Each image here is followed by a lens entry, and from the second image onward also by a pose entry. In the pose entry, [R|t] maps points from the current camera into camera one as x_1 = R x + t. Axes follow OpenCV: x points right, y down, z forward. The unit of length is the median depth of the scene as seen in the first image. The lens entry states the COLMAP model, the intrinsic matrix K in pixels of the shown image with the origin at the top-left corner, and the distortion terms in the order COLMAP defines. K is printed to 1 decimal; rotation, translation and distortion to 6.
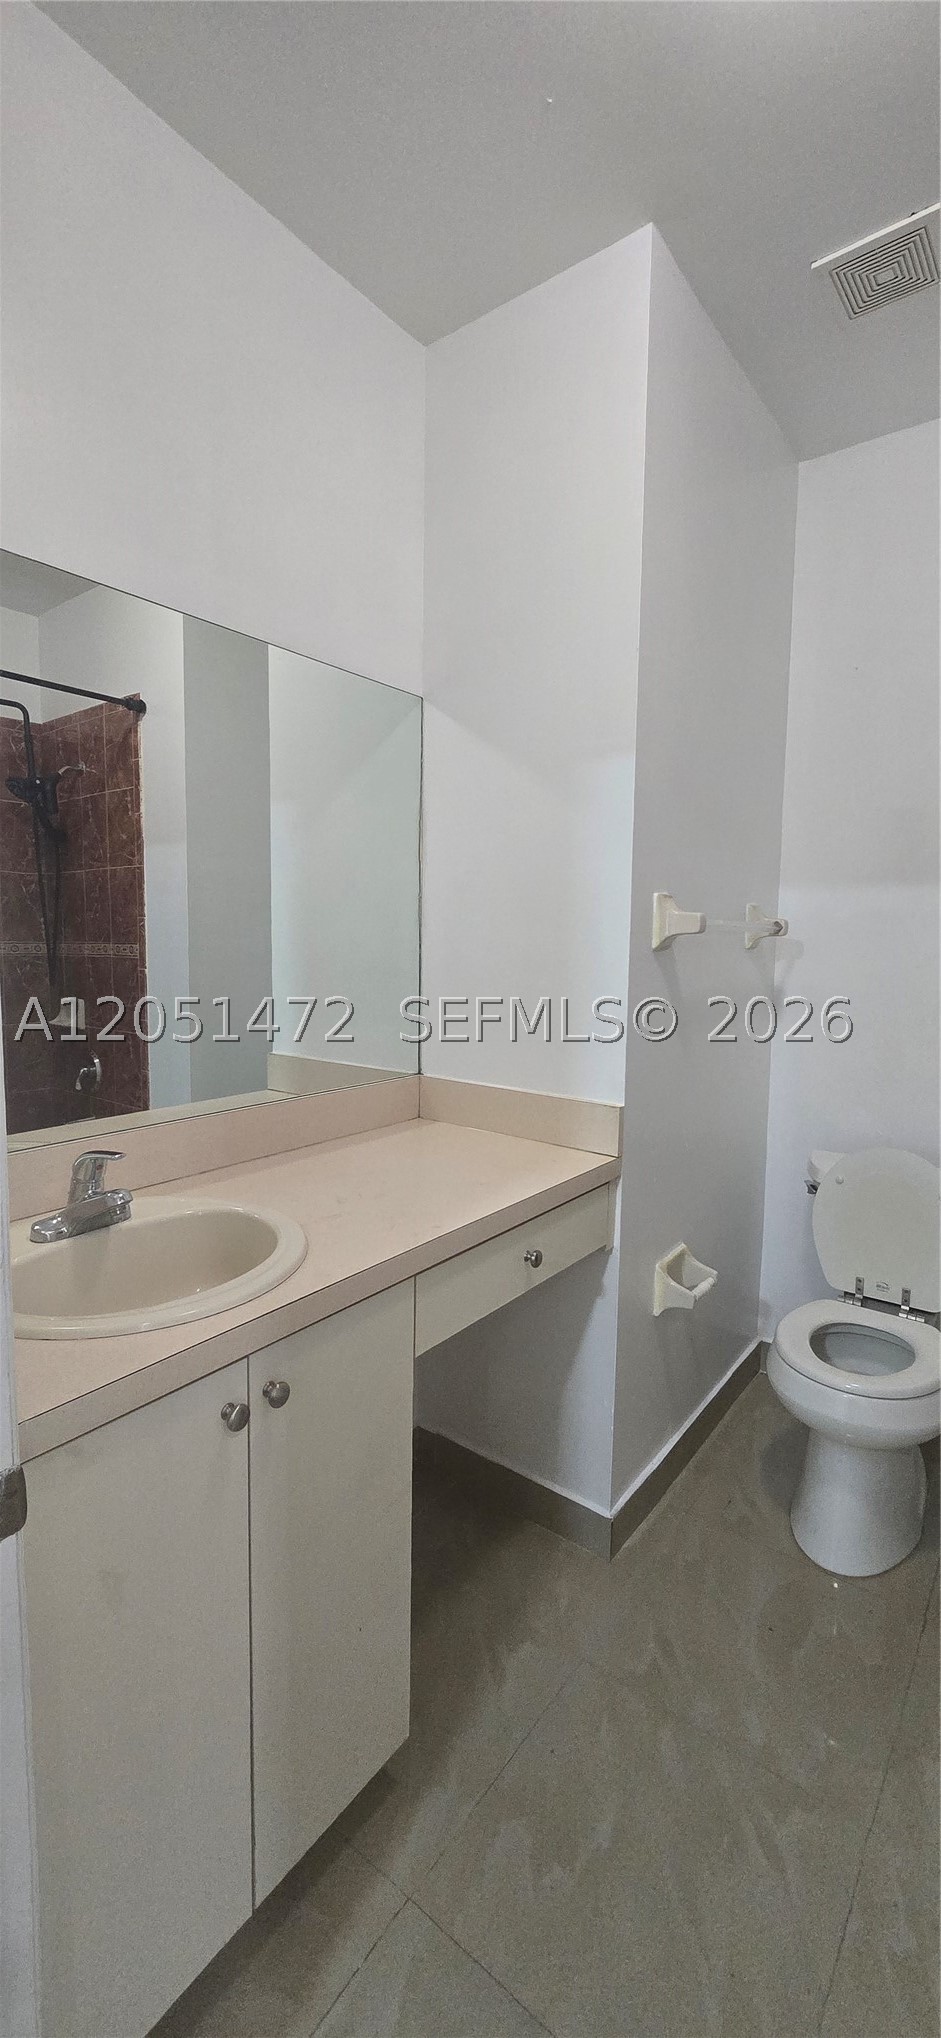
lens RADIAL K [[834.3, 0, 464.9], [0, 834.3, 1020.3], [0, 0, 1]] dist [-0.002582, 0.000167]
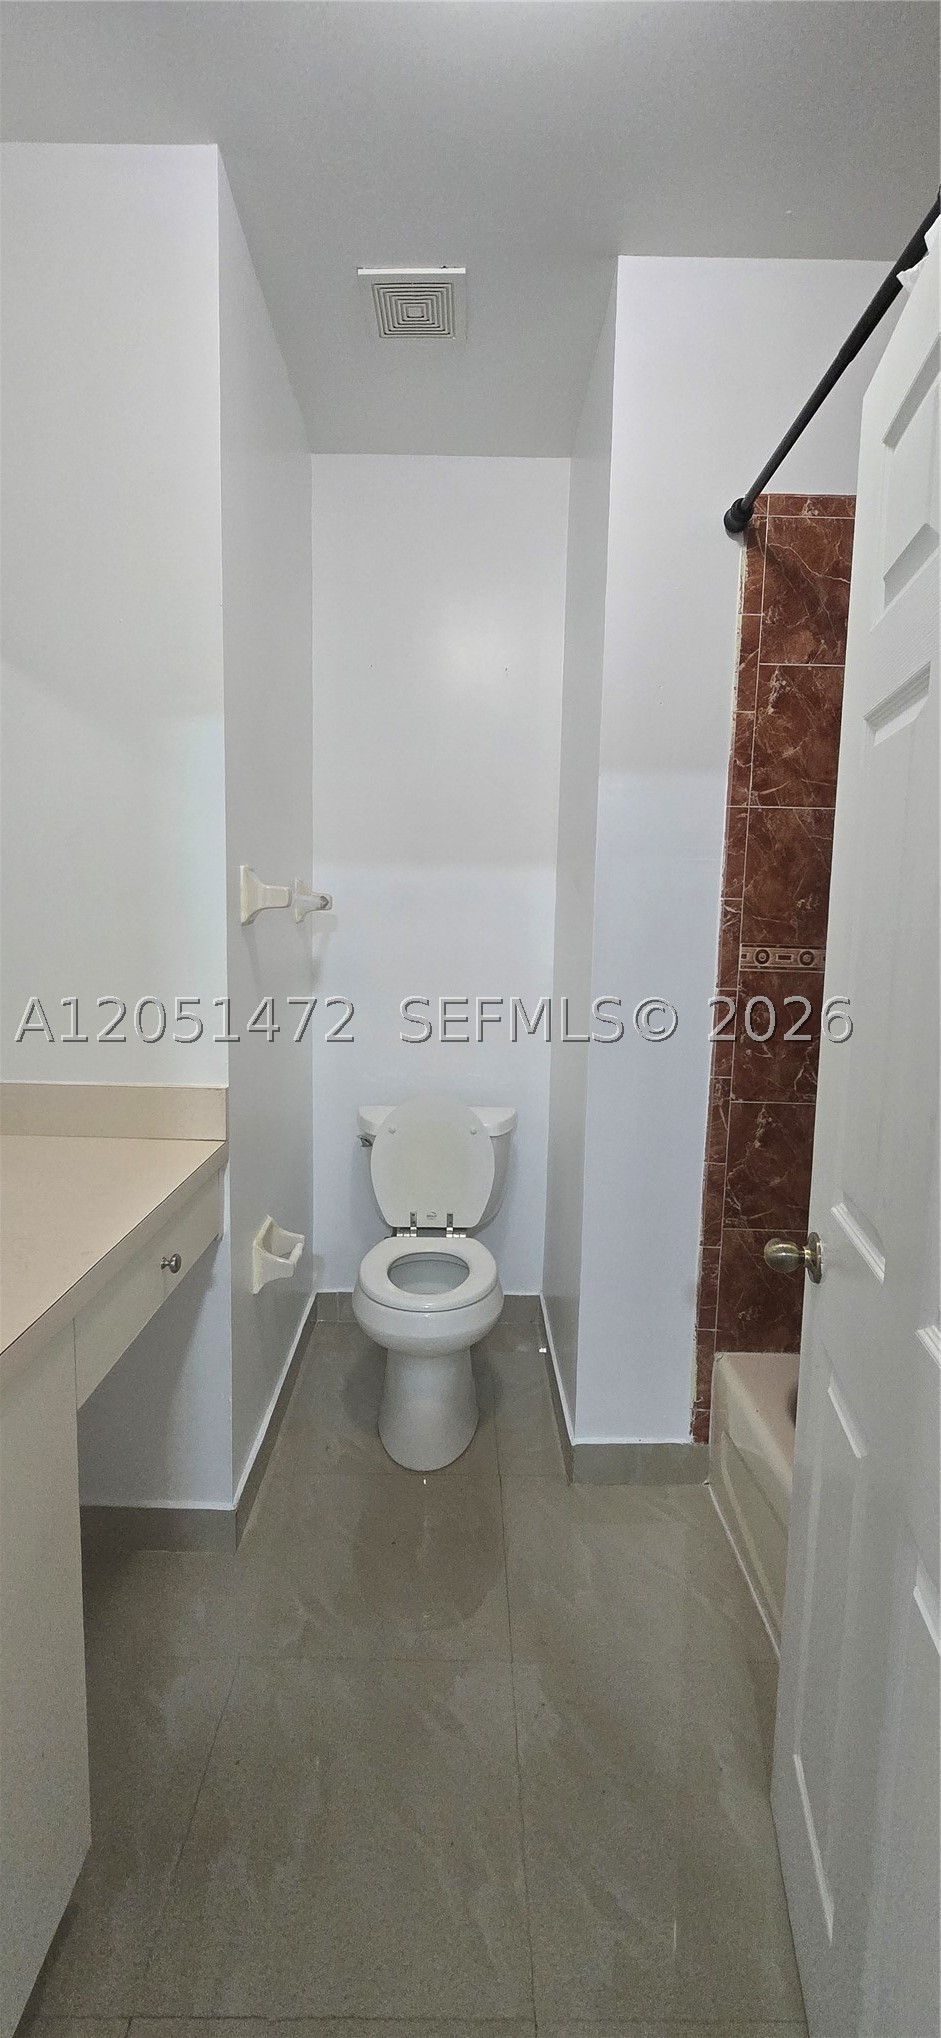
lens RADIAL K [[834.3, 0, 460.2], [0, 834.3, 1015.4], [0, 0, 1]] dist [-0.002582, 0.000167]
pose [[0.804258, -0.076547, 0.589329, -0.140561], [0.060468, 0.997064, 0.046986, -0.008086], [-0.591195, -0.002153, 0.806525, 0.056818]]
